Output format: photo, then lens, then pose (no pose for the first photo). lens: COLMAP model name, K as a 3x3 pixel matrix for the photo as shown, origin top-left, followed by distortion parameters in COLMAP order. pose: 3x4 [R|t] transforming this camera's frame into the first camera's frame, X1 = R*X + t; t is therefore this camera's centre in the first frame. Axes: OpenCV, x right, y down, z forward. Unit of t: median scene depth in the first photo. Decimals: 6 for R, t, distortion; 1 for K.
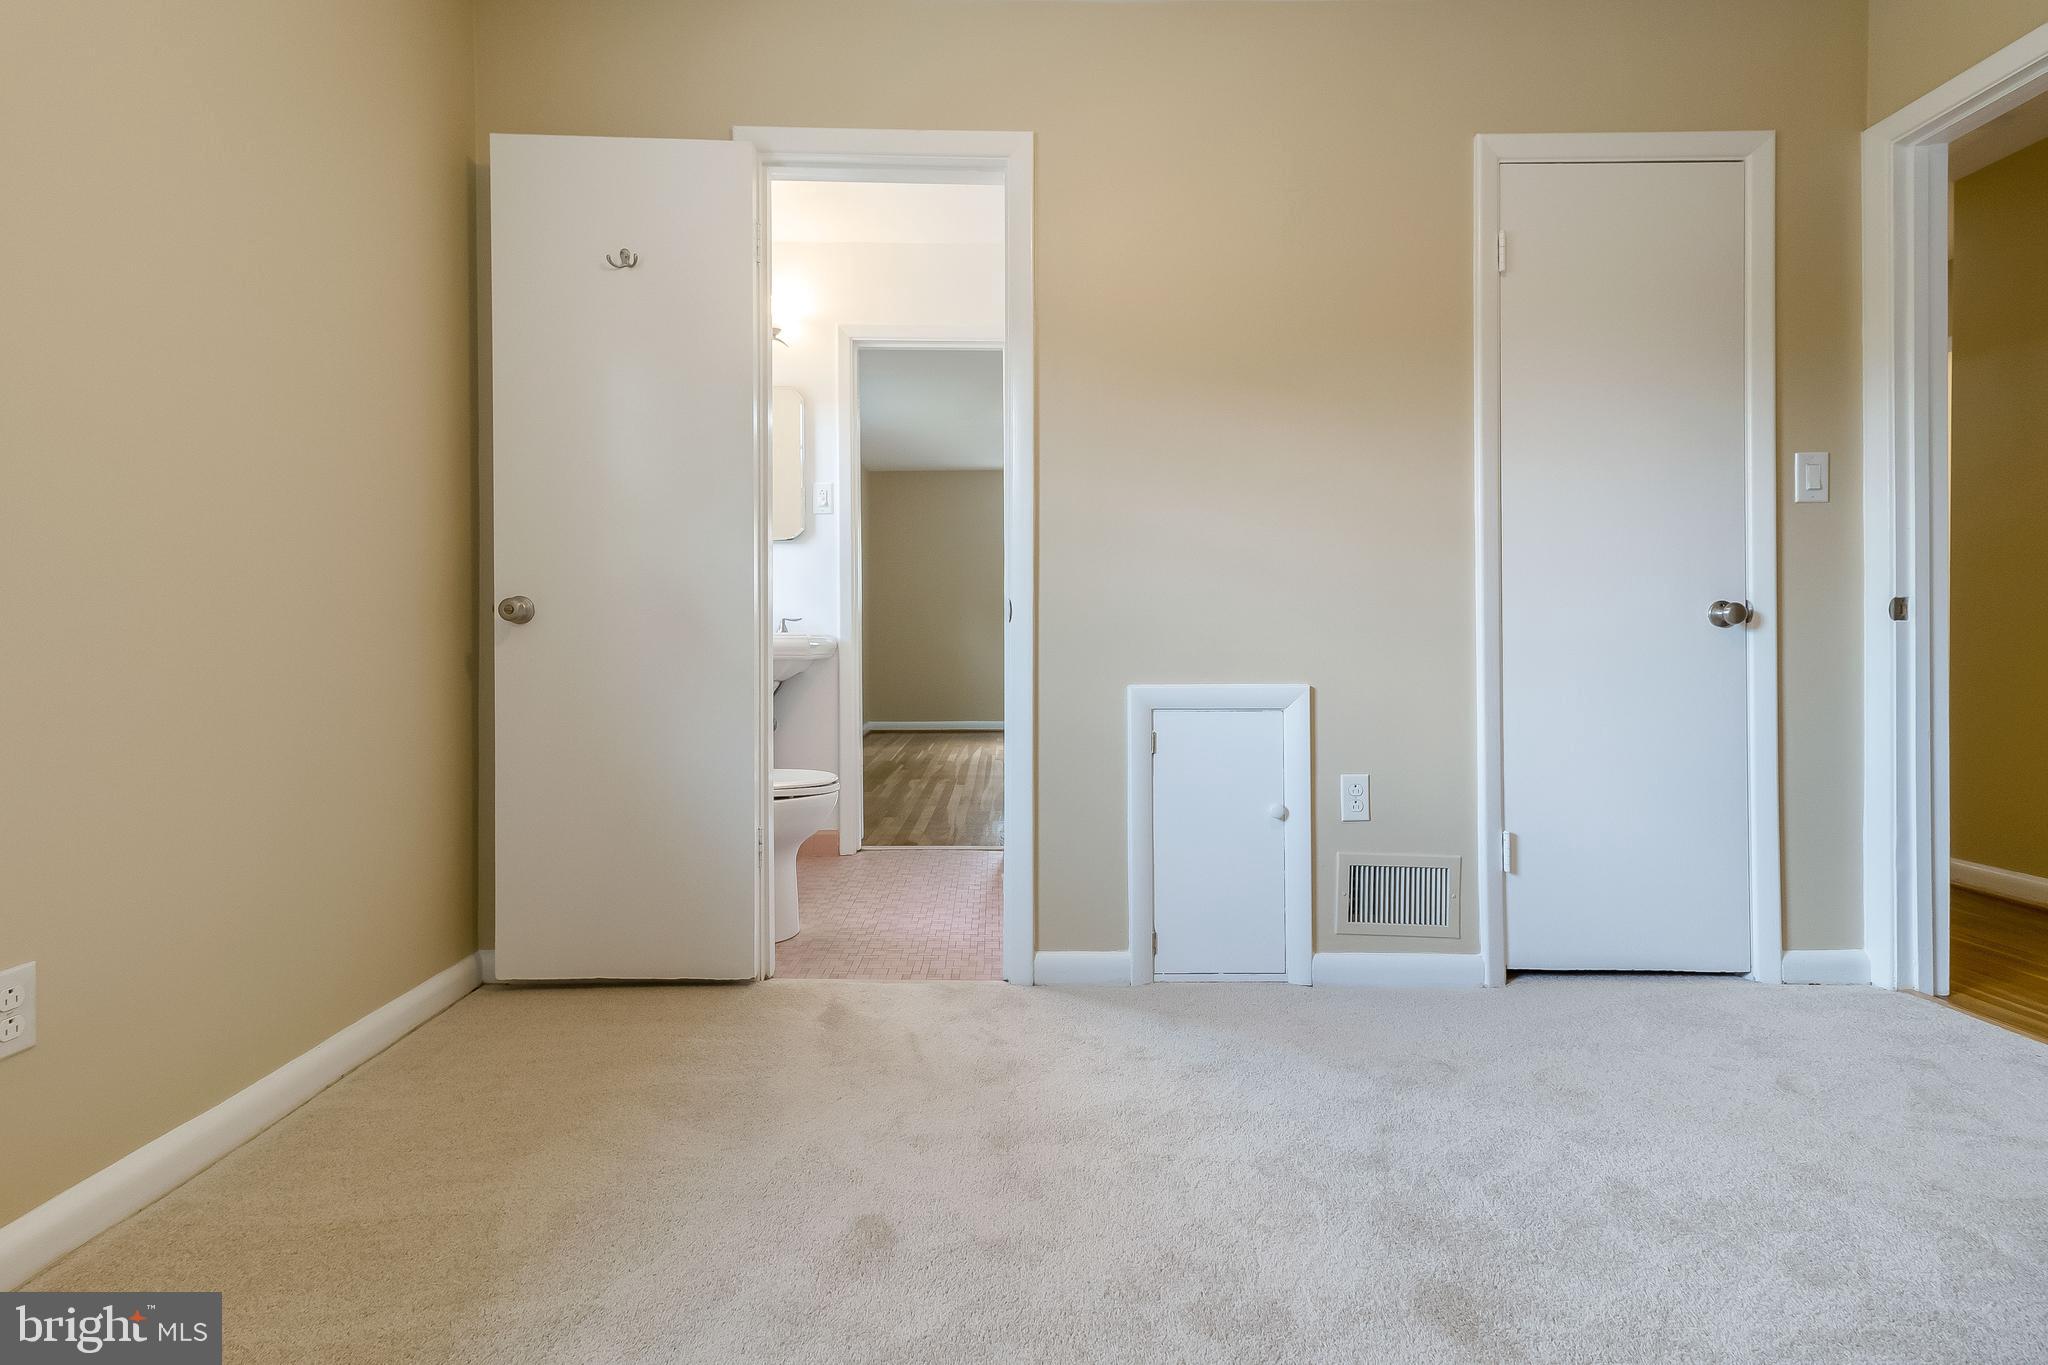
lens RADIAL K [[948.7, 0, 1019.4], [0, 948.7, 640.9], [0, 0, 1]] dist [0.001497, 0.007447]
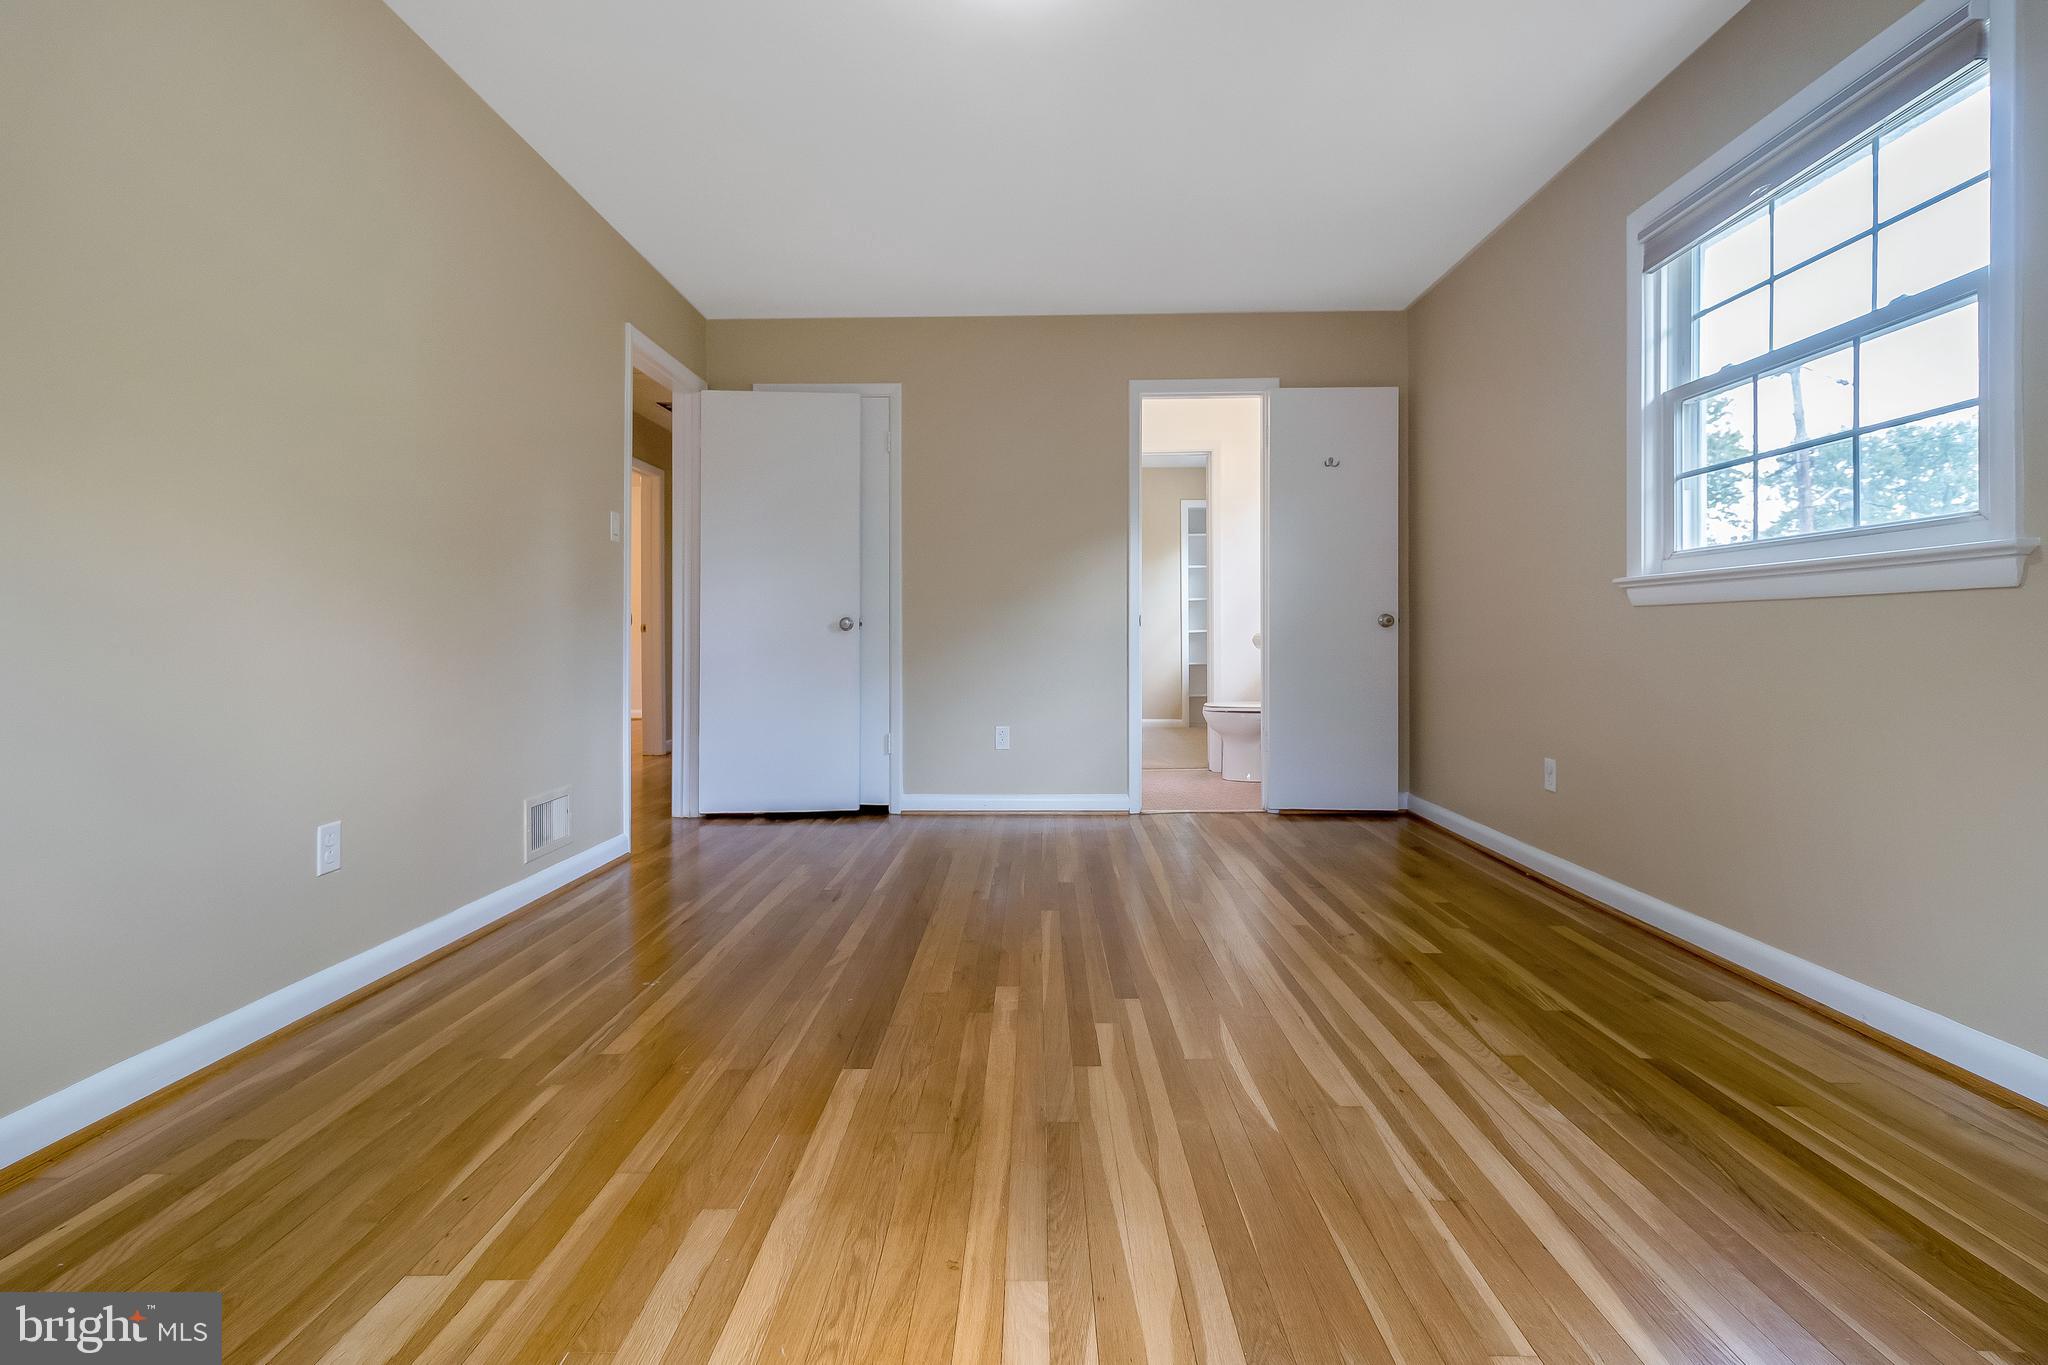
lens RADIAL K [[948.7, 0, 1019.4], [0, 948.7, 640.9], [0, 0, 1]] dist [0.001497, 0.007447]
pose [[-0.999375, 0.005431, 0.034921, 0.063503], [0.005308, 0.999979, -0.003623, 0.002973], [-0.034940, -0.003435, -0.999384, 1.423430]]
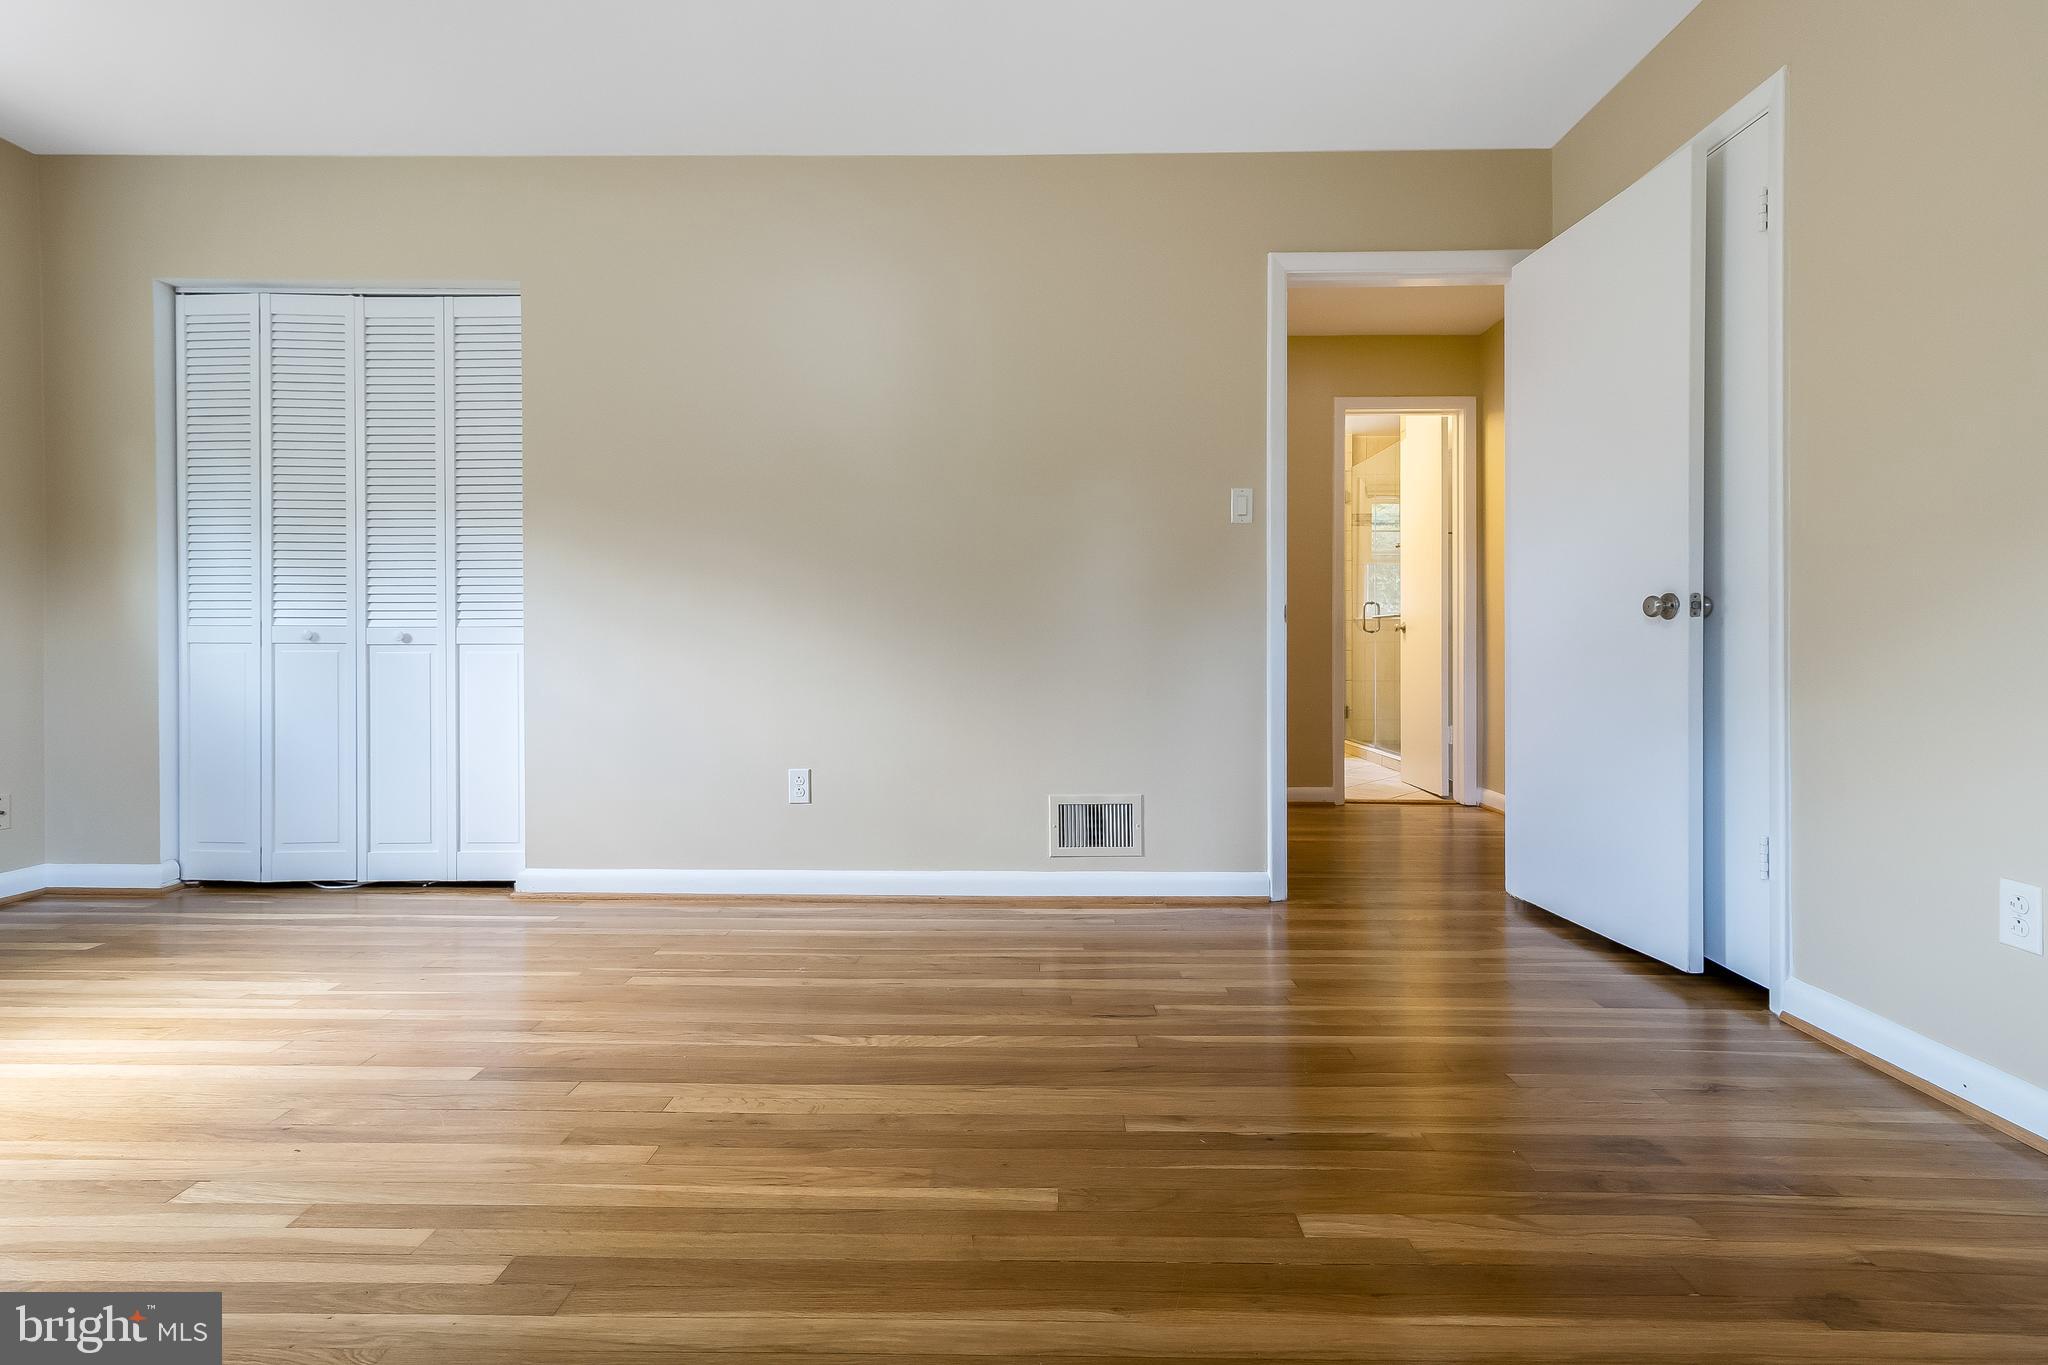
lens RADIAL K [[948.7, 0, 1019.4], [0, 948.7, 640.9], [0, 0, 1]] dist [0.001497, 0.007447]
pose [[0.034308, 0.003530, 0.999405, -0.176738], [-0.000789, 0.999994, -0.003505, 0.002336], [-0.999411, -0.000668, 0.034311, 0.923826]]
